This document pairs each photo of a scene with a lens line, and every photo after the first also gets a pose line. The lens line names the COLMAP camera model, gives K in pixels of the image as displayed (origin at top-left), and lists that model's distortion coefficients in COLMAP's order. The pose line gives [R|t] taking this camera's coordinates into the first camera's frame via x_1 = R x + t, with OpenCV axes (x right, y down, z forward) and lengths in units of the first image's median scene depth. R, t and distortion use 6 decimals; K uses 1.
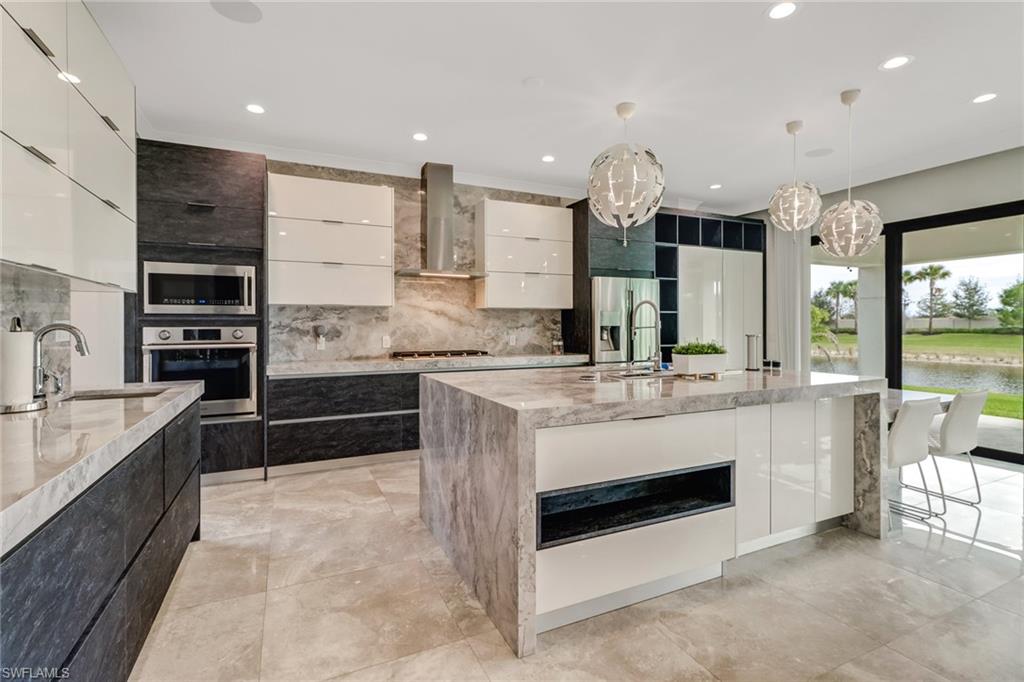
lens RADIAL K [[482.1, 0, 515.1], [0, 482.1, 336.4], [0, 0, 1]] dist [0.004103, -0.000780]
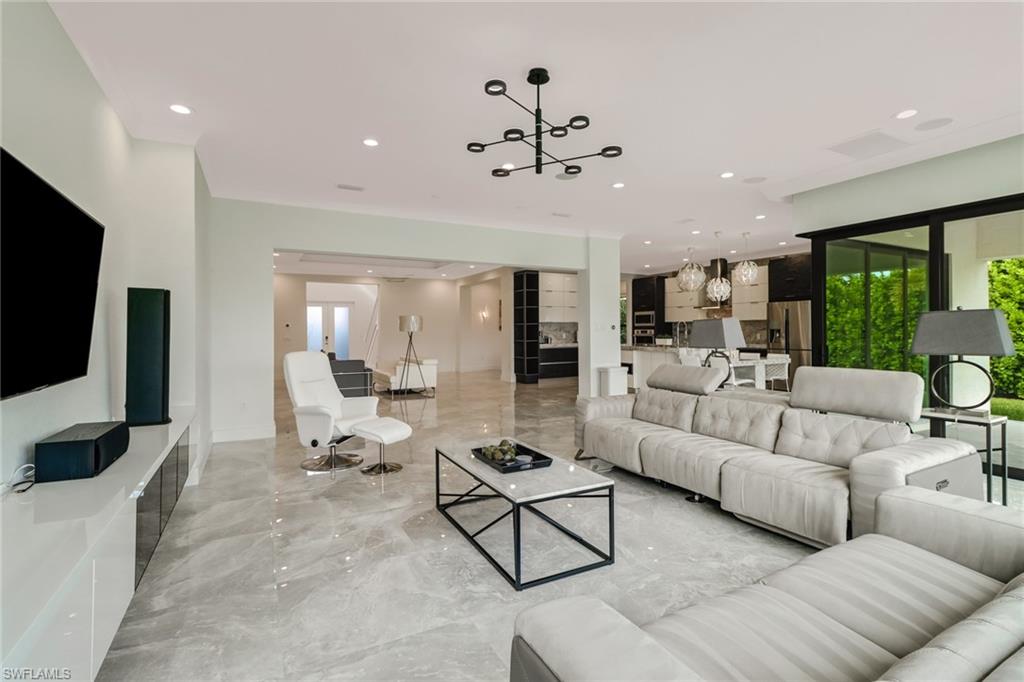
lens RADIAL K [[482.1, 0, 508.6], [0, 482.1, 333.2], [0, 0, 1]] dist [0.004103, -0.000780]
pose [[0.036960, 0.008231, -0.999283, 2.072082], [-0.016216, 0.999839, 0.007636, -0.003351], [0.999185, 0.015922, 0.037087, -0.084480]]
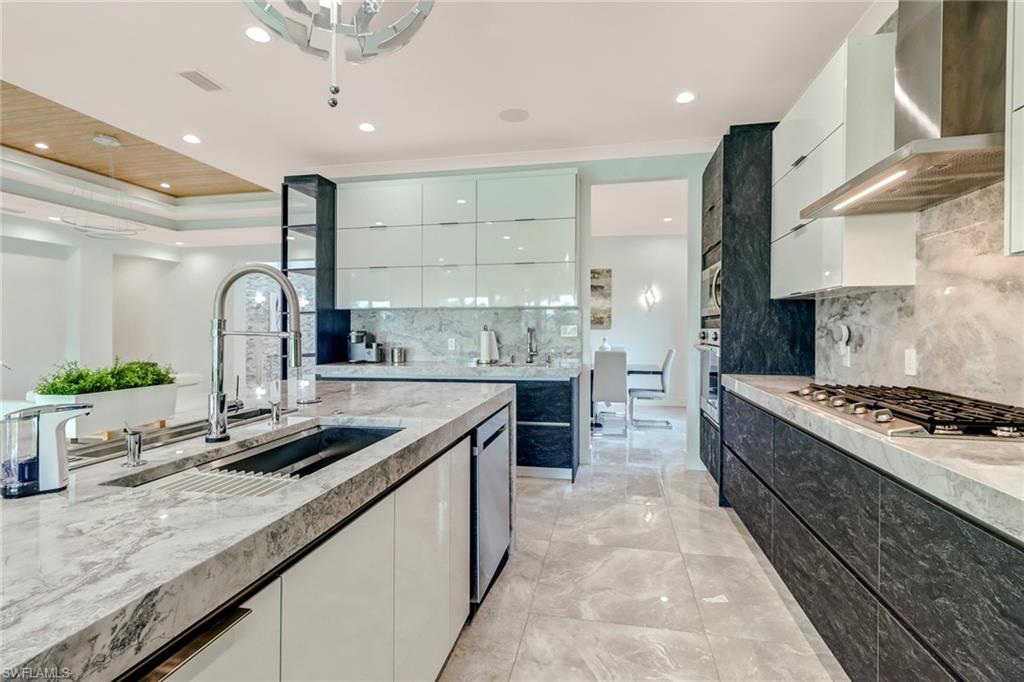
lens RADIAL K [[482.1, 0, 517.5], [0, 482.1, 335.3], [0, 0, 1]] dist [0.004103, -0.000780]
pose [[-0.601658, 0.015663, -0.798600, 0.302266], [-0.010467, 0.999567, 0.027490, -0.021409], [0.798685, 0.024899, -0.601234, 0.948832]]
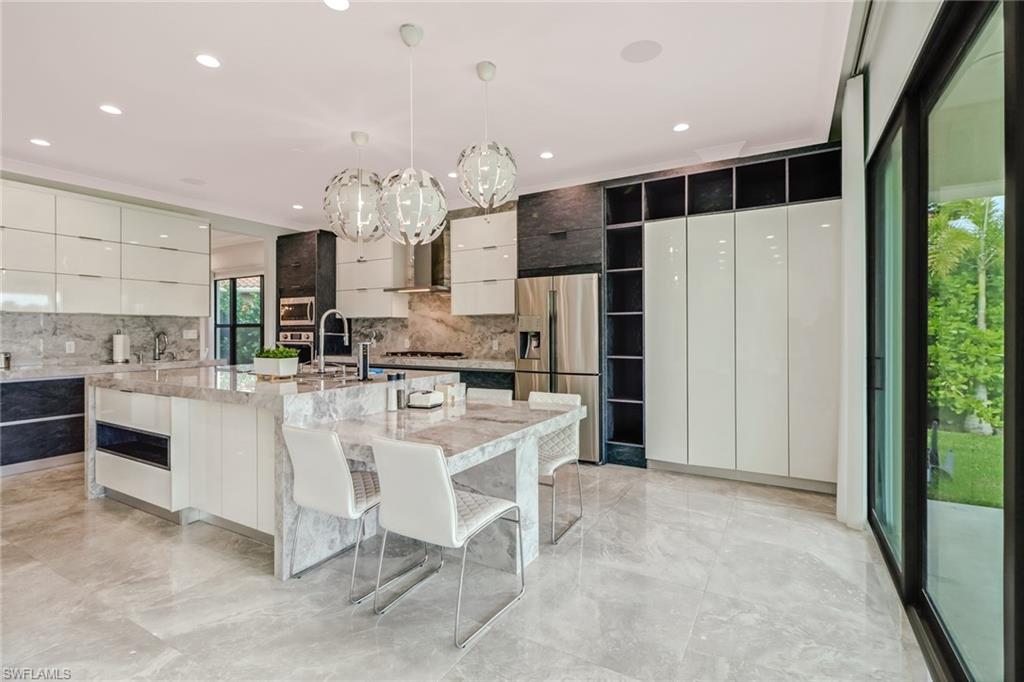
lens RADIAL K [[482.1, 0, 512.7], [0, 482.1, 339.0], [0, 0, 1]] dist [0.004103, -0.000780]
pose [[0.561191, 0.015055, -0.827549, 0.963744], [-0.014962, 0.999856, 0.008044, -0.015683], [0.827551, 0.007868, 0.561335, 0.481777]]
